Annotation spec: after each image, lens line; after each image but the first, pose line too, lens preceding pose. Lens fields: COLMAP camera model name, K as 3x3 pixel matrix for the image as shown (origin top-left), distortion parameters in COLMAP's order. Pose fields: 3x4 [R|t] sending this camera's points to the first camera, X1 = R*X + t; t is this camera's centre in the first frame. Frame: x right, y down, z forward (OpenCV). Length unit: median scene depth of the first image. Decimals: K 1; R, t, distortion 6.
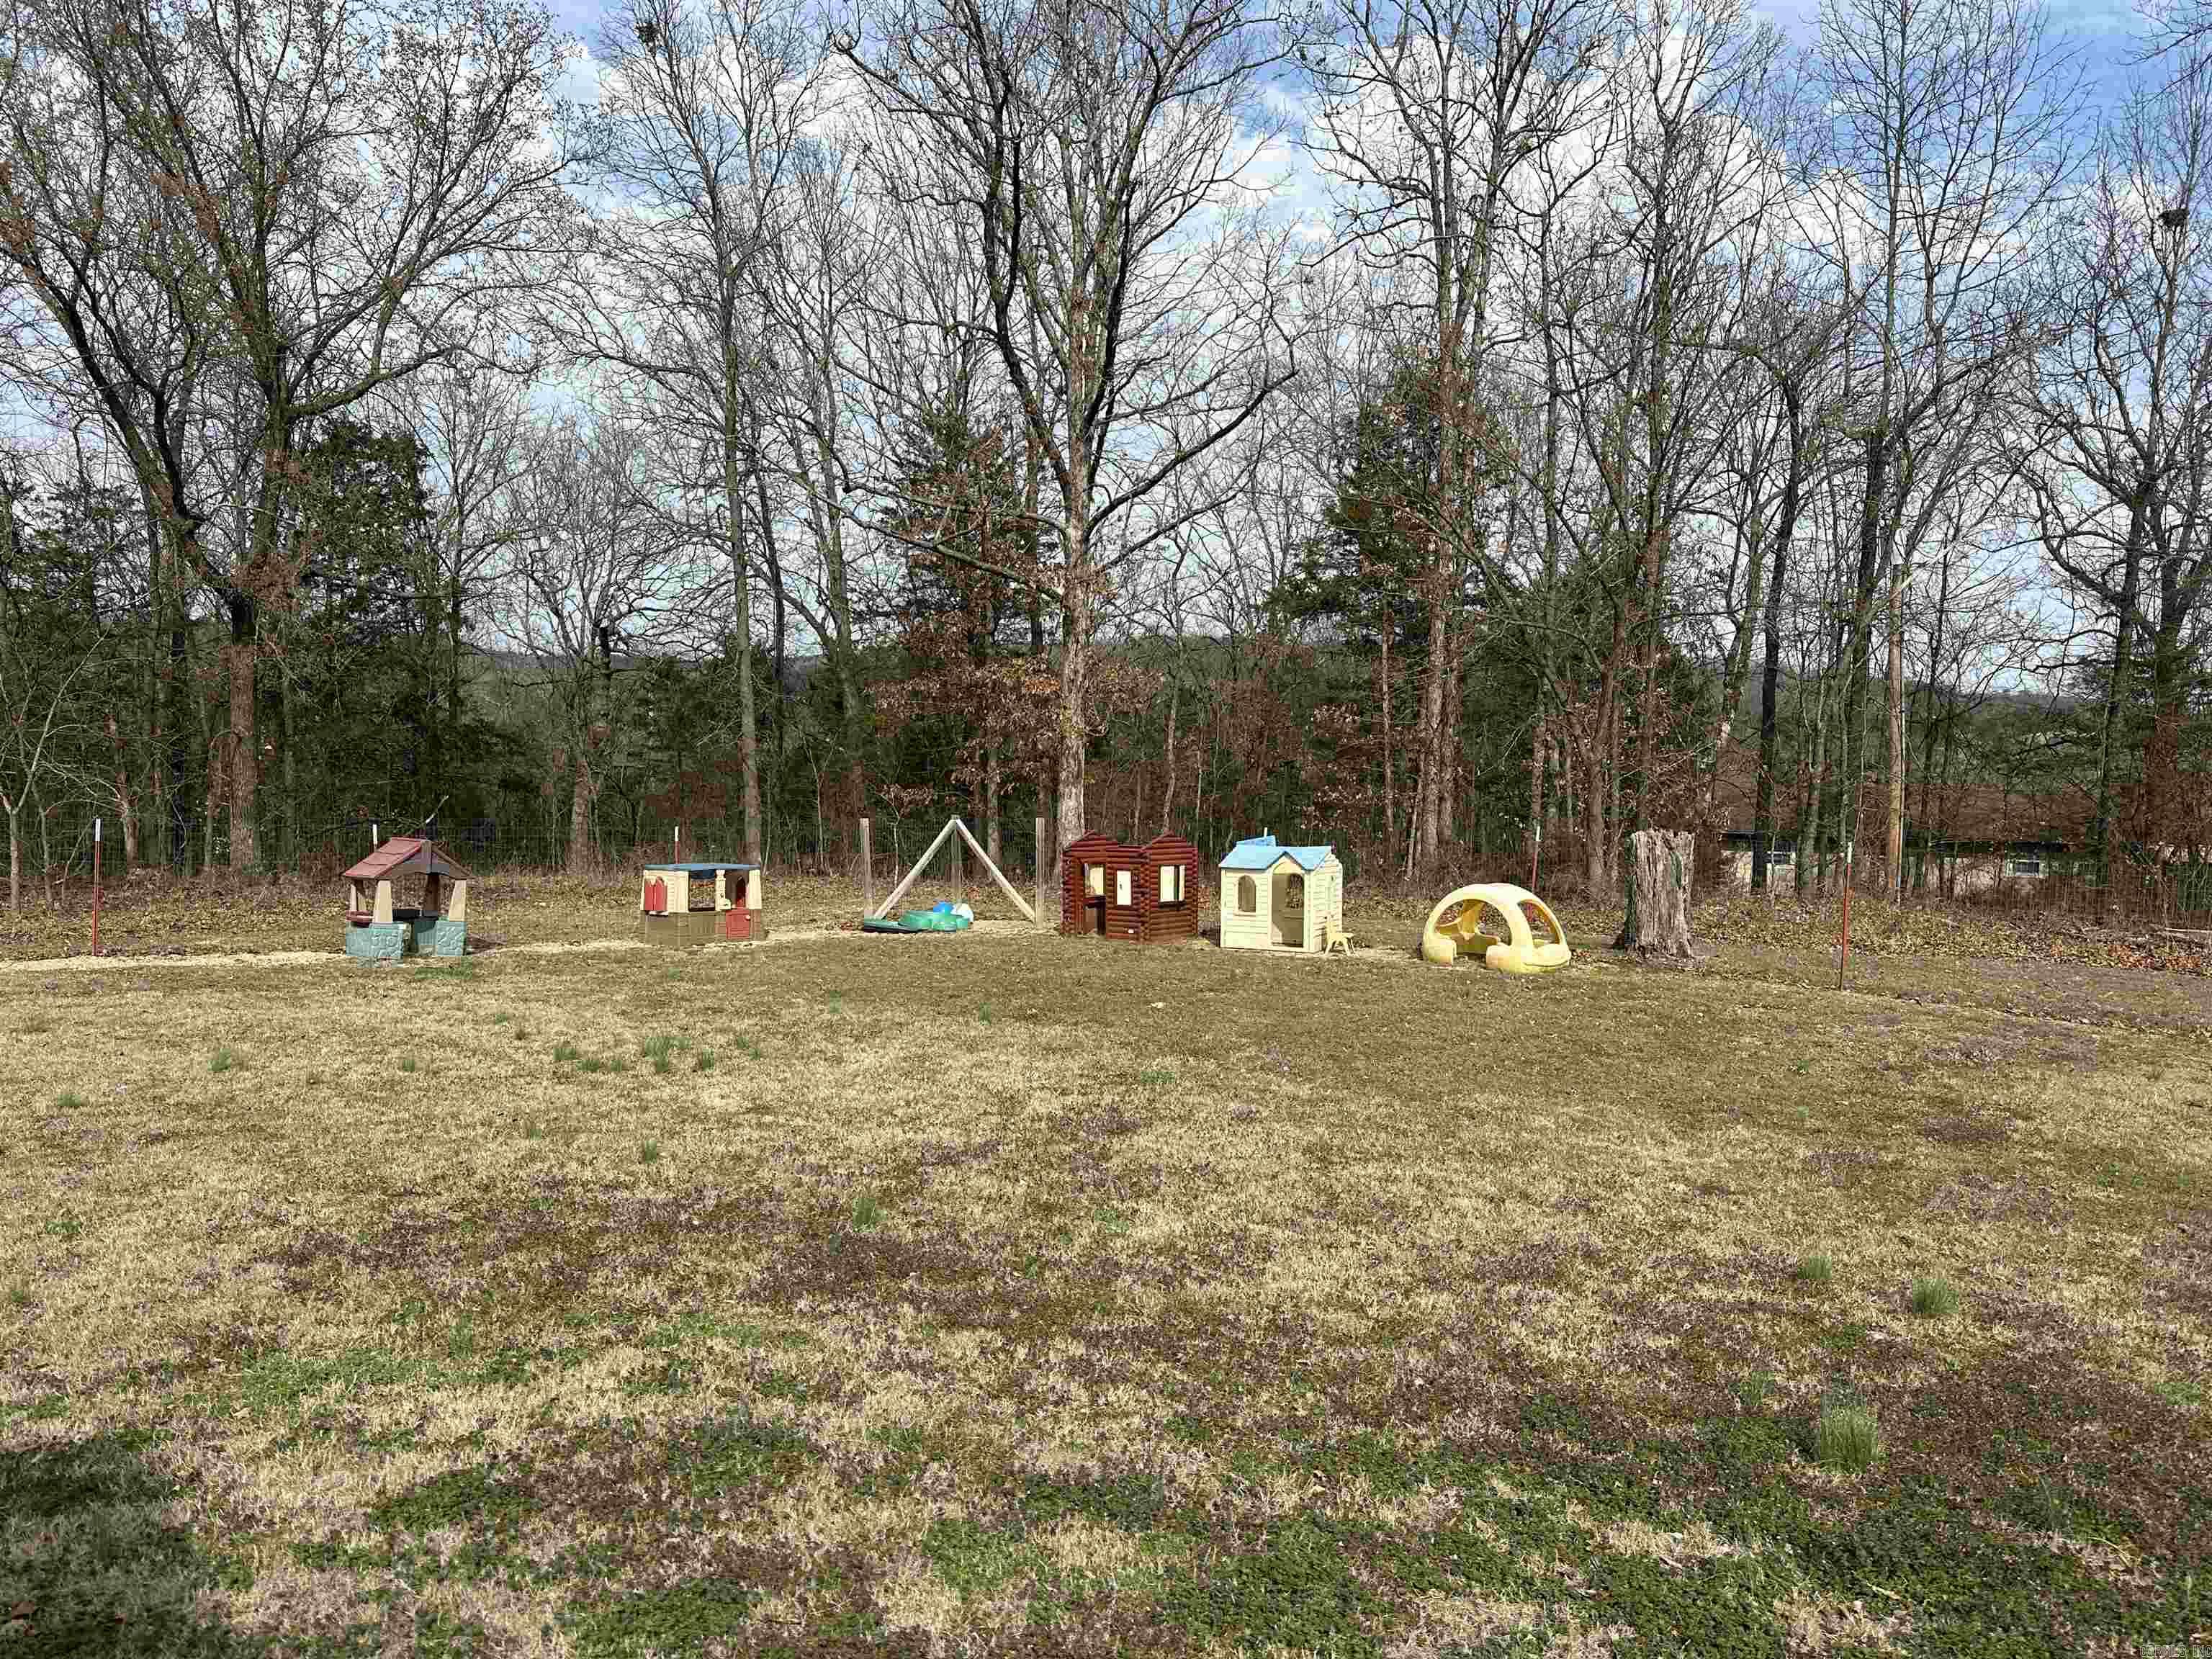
lens RADIAL K [[1547.8, 0, 1109.5], [0, 1547.8, 838.6], [0, 0, 1]] dist [0.068825, -0.079438]
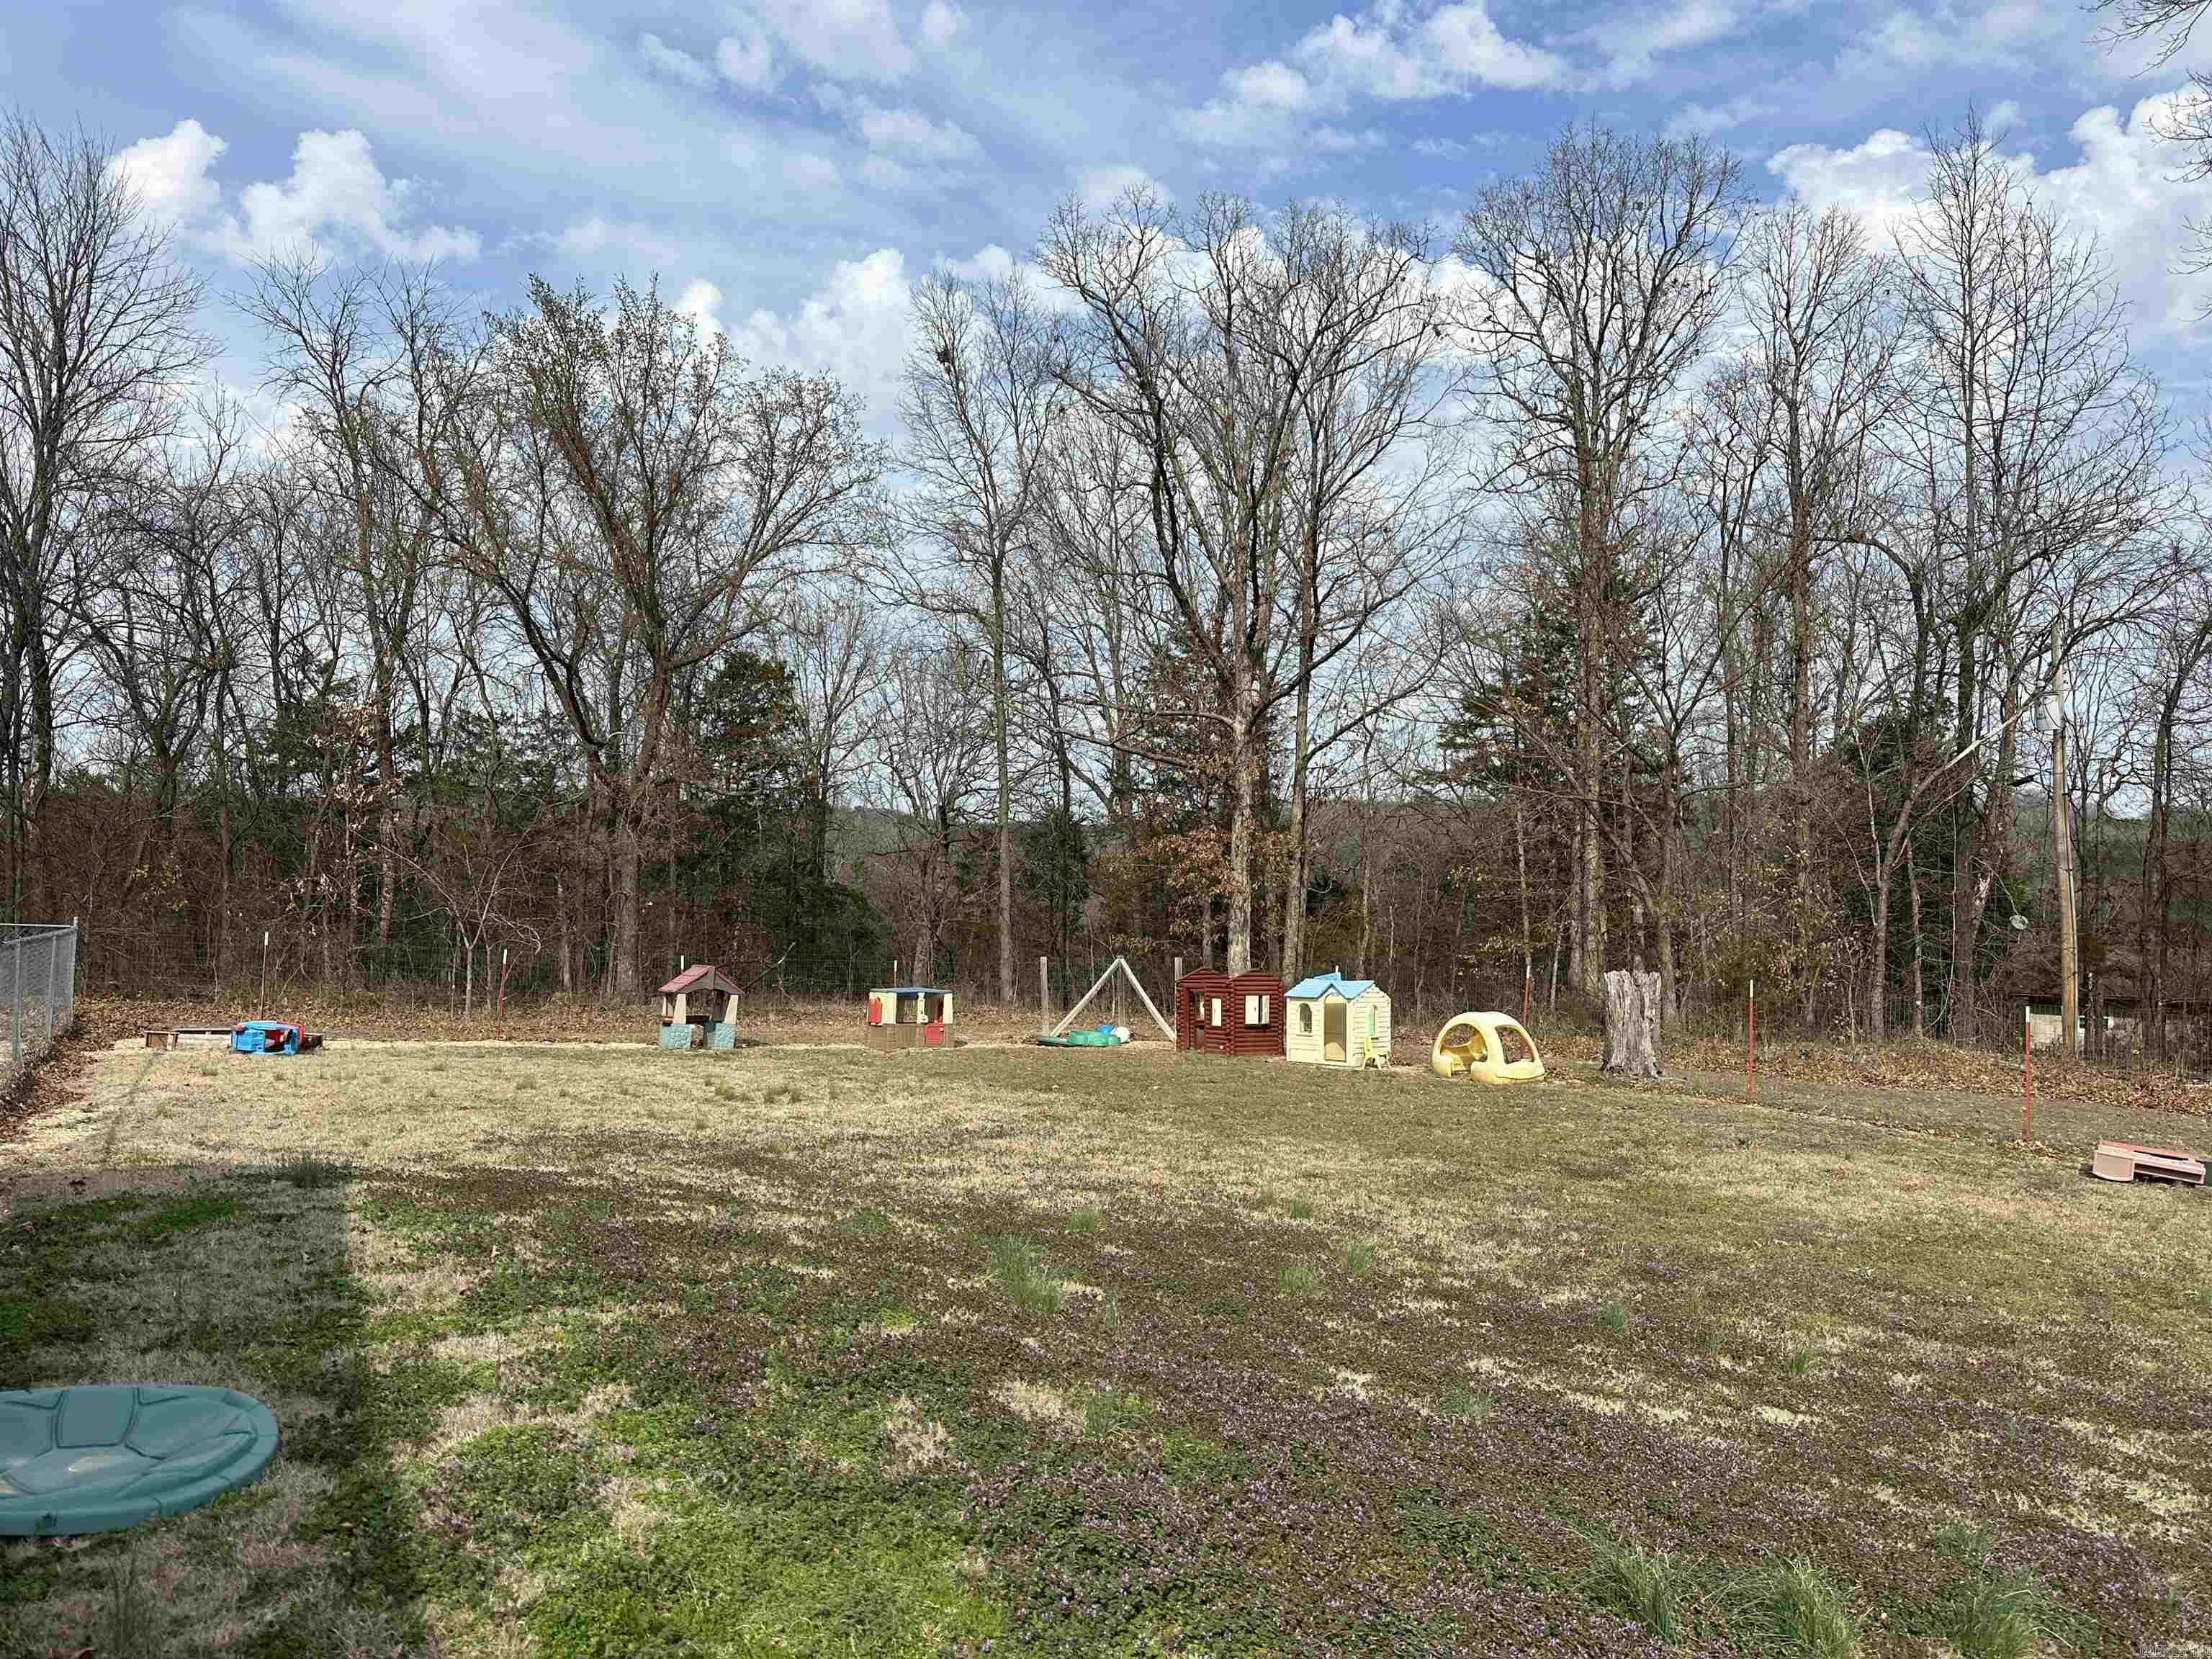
lens RADIAL K [[1547.8, 0, 1109.5], [0, 1547.8, 838.6], [0, 0, 1]] dist [0.068825, -0.079438]
pose [[0.965488, -0.009425, -0.260279, 0.280481], [-0.017491, 0.994743, -0.100900, 0.021729], [0.259861, 0.101970, 0.960247, -0.282613]]
